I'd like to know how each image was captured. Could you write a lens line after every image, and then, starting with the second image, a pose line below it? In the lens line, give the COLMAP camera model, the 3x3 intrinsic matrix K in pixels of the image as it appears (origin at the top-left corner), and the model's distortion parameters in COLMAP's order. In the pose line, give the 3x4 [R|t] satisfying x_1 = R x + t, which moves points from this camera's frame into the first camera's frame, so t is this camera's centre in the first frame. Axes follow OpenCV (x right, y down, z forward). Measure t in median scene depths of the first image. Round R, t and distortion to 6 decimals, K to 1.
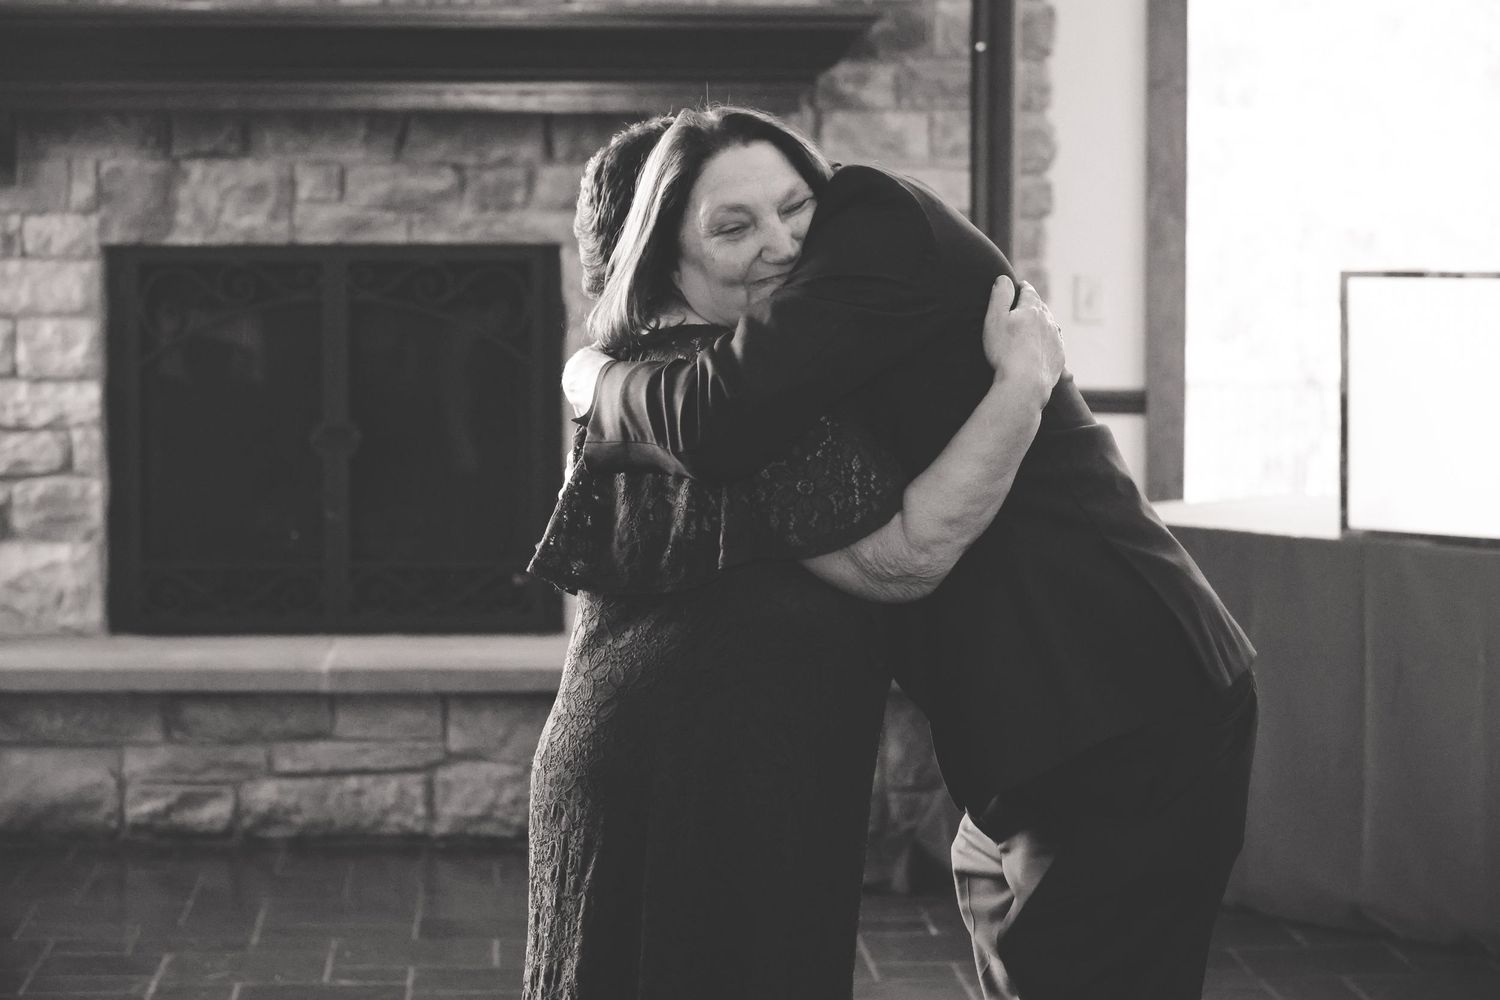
lens RADIAL K [[4309.7, 0, 746.8], [0, 4309.7, 486.8], [0, 0, 1]] dist [-0.065168, 0.000000]
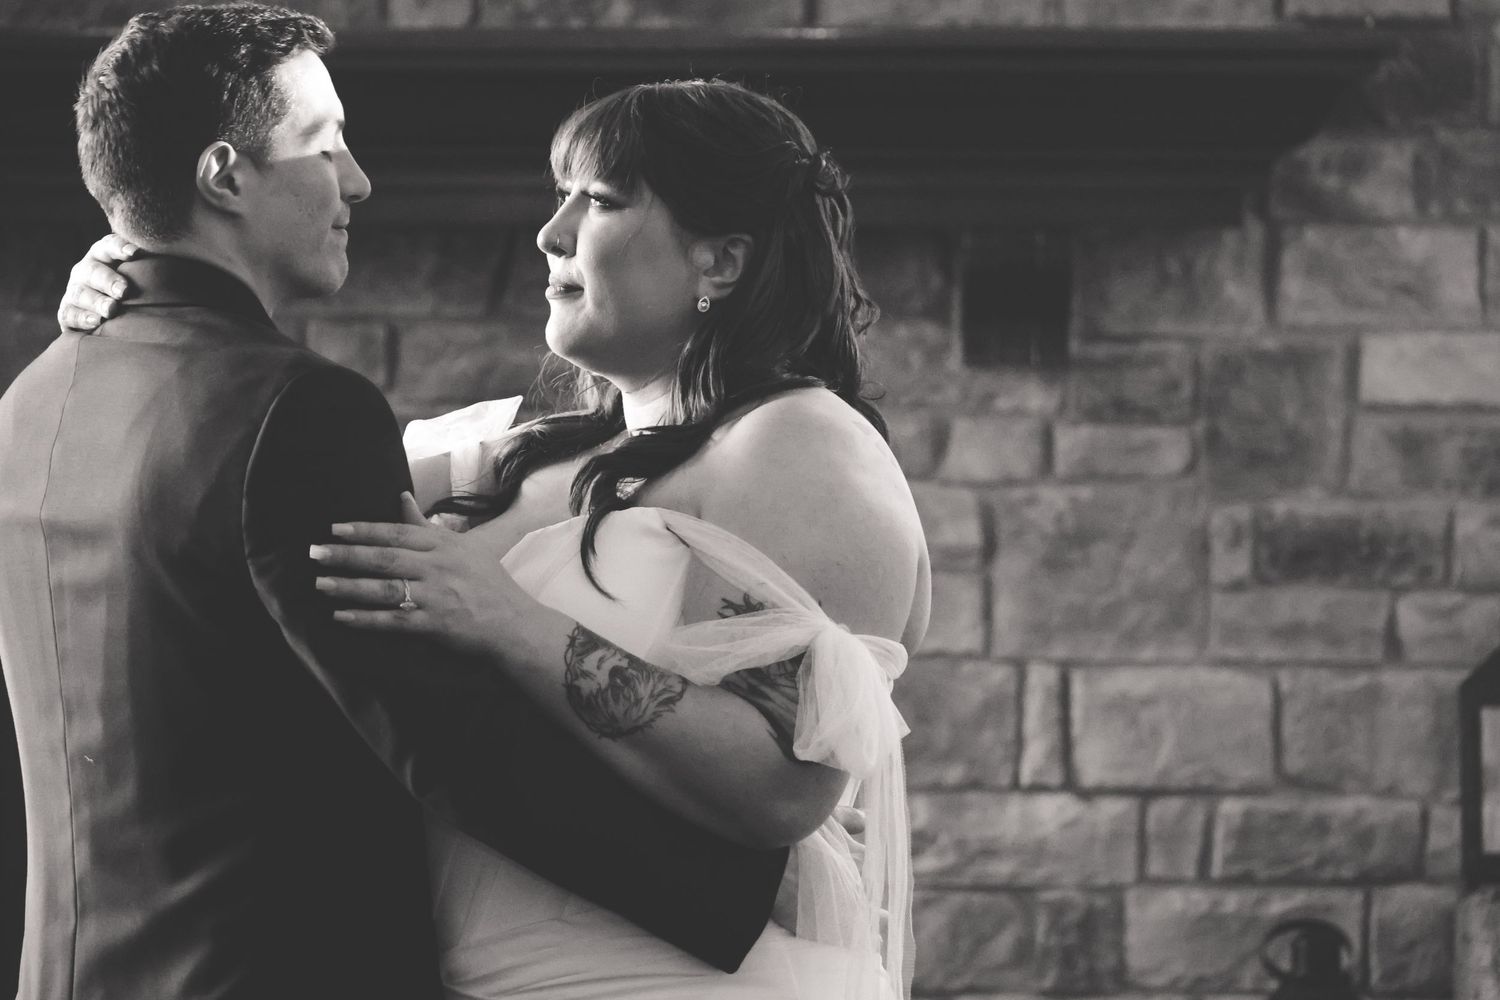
lens RADIAL K [[5676.9, 0, 752.5], [0, 5676.9, 504.0], [0, 0, 1]] dist [-0.226200, 0.000000]
pose [[0.996990, 0.004416, -0.077408, 0.006669], [-0.006961, 0.999443, -0.032633, -0.028961], [0.077221, 0.033073, 0.996465, 0.292337]]
